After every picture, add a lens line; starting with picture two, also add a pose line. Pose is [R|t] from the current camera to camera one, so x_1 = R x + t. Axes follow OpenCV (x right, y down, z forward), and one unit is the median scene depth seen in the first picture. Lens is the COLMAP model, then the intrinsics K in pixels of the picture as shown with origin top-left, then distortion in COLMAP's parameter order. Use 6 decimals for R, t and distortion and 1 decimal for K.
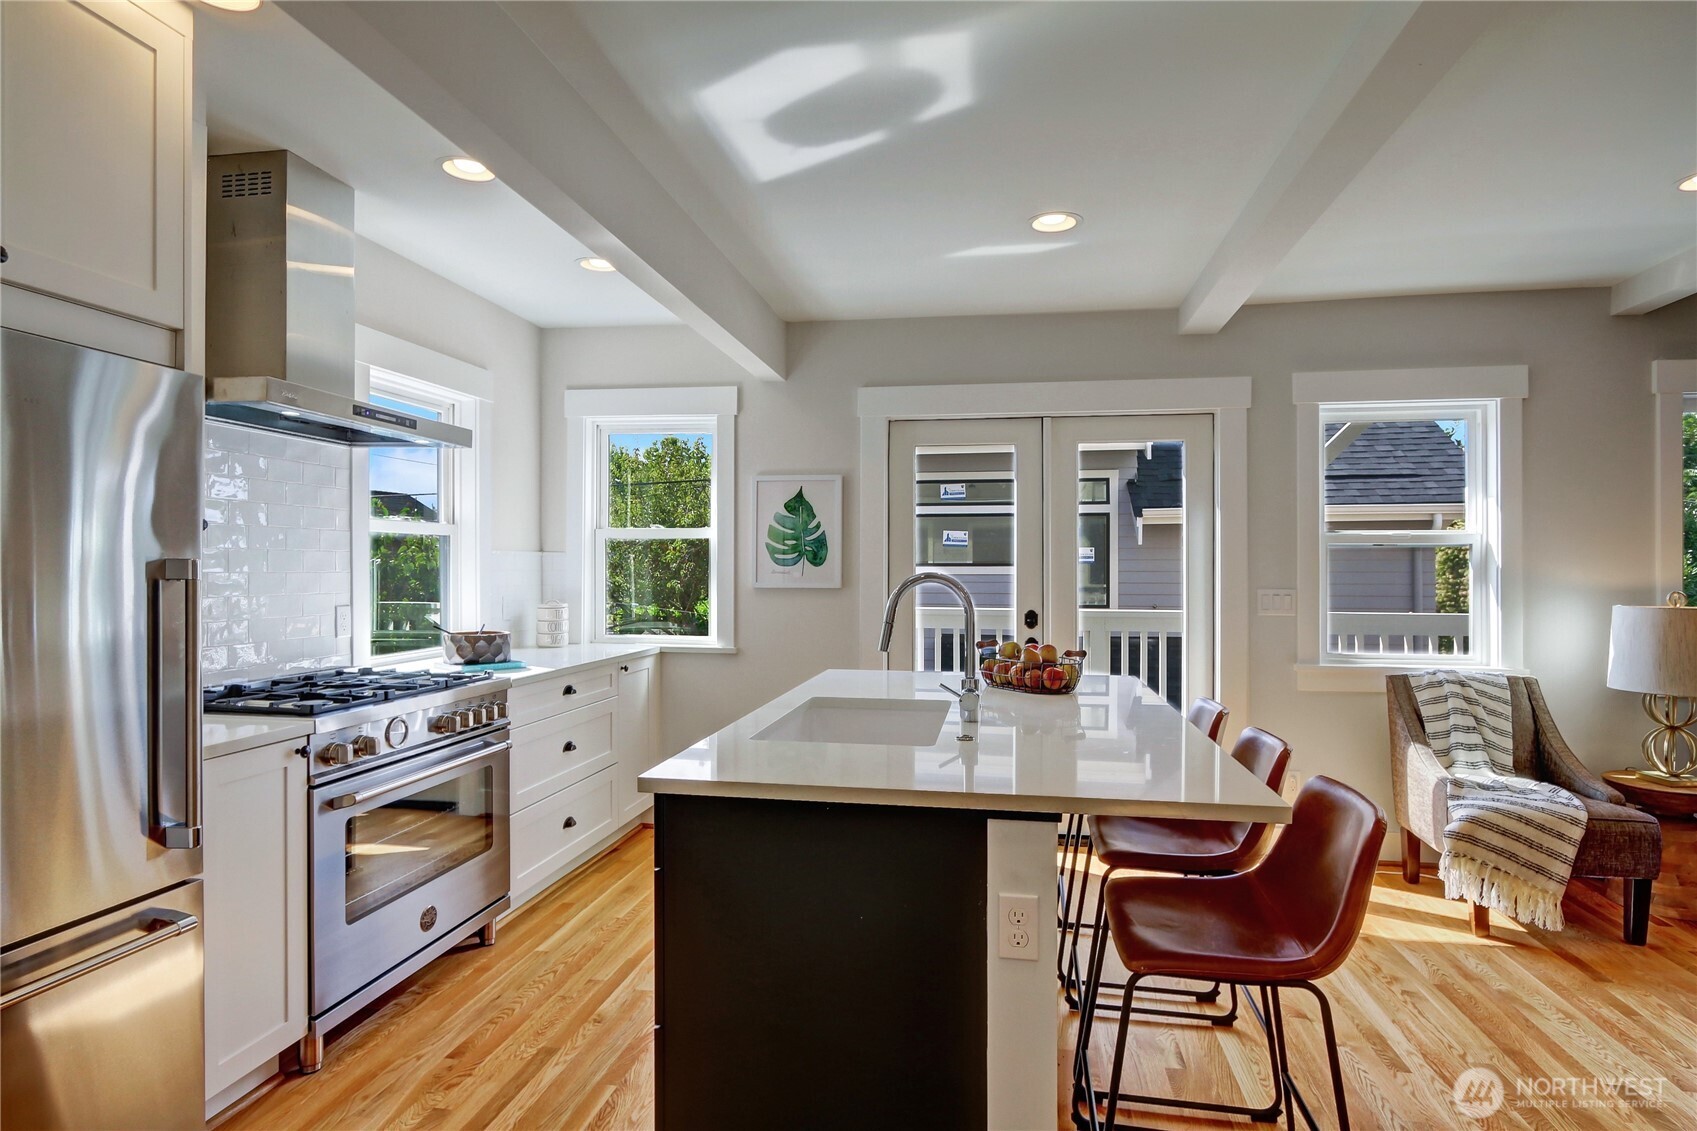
lens RADIAL K [[922.6, 0, 850.3], [0, 922.6, 571.3], [0, 0, 1]] dist [-0.000060, 0.001288]
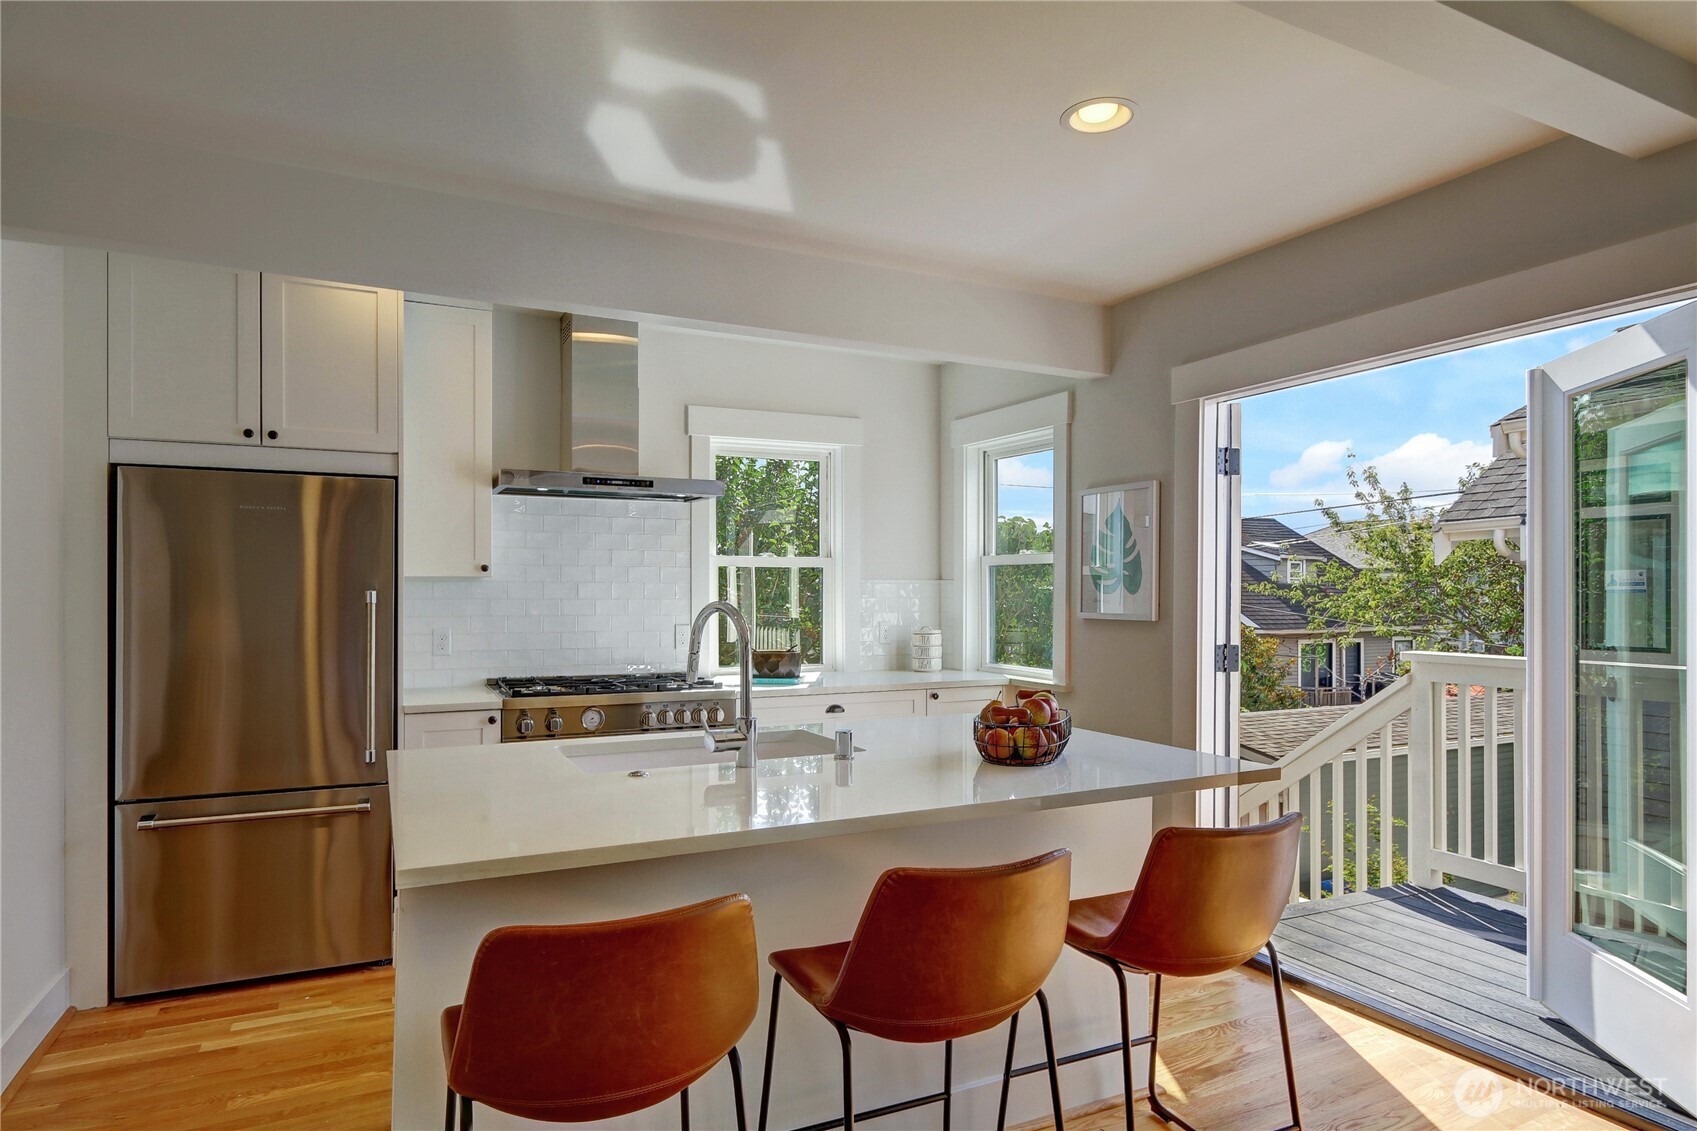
lens RADIAL K [[970.1, 0, 843.3], [0, 970.1, 576.2], [0, 0, 1]] dist [-0.003878, -0.000525]
pose [[0.577969, -0.010107, -0.815996, 0.644843], [-0.004410, 0.999870, -0.015508, -0.008937], [0.816047, 0.012562, 0.577849, 0.362880]]
